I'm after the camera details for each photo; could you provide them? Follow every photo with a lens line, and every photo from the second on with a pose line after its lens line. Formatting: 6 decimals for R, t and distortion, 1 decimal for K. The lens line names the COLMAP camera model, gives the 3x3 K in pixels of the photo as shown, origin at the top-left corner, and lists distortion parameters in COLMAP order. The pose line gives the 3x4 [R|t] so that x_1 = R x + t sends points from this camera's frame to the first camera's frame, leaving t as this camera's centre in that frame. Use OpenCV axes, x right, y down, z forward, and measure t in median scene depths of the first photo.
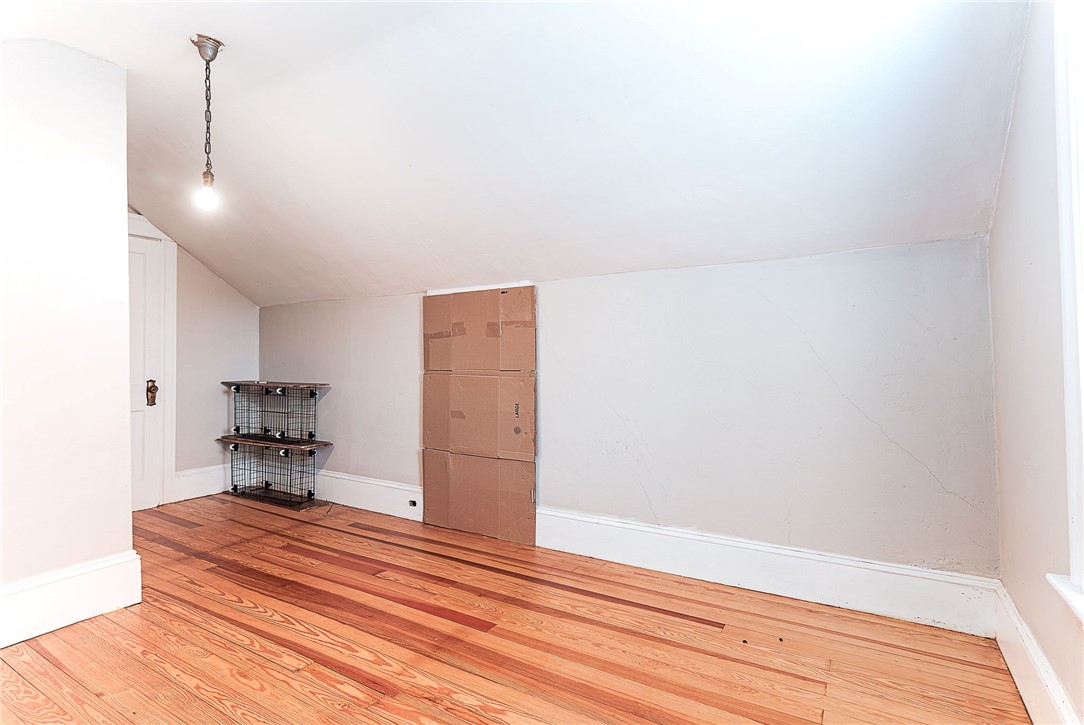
lens RADIAL K [[551.1, 0, 533.4], [0, 551.1, 359.6], [0, 0, 1]] dist [-0.001443, 0.000314]
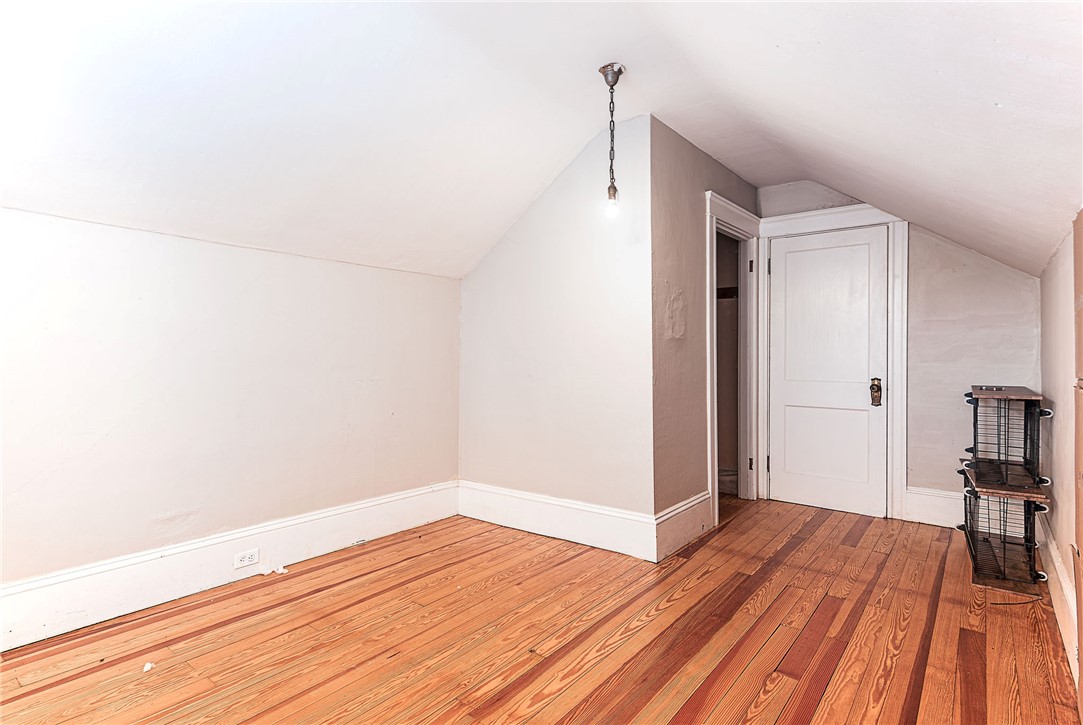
lens RADIAL K [[550.6, 0, 532.0], [0, 550.6, 360.2], [0, 0, 1]] dist [-0.001443, 0.000314]
pose [[-0.121522, 0.008999, -0.992548, 0.460137], [-0.003696, 0.999948, 0.009519, -0.000021], [0.992582, 0.004825, -0.121482, 0.851998]]
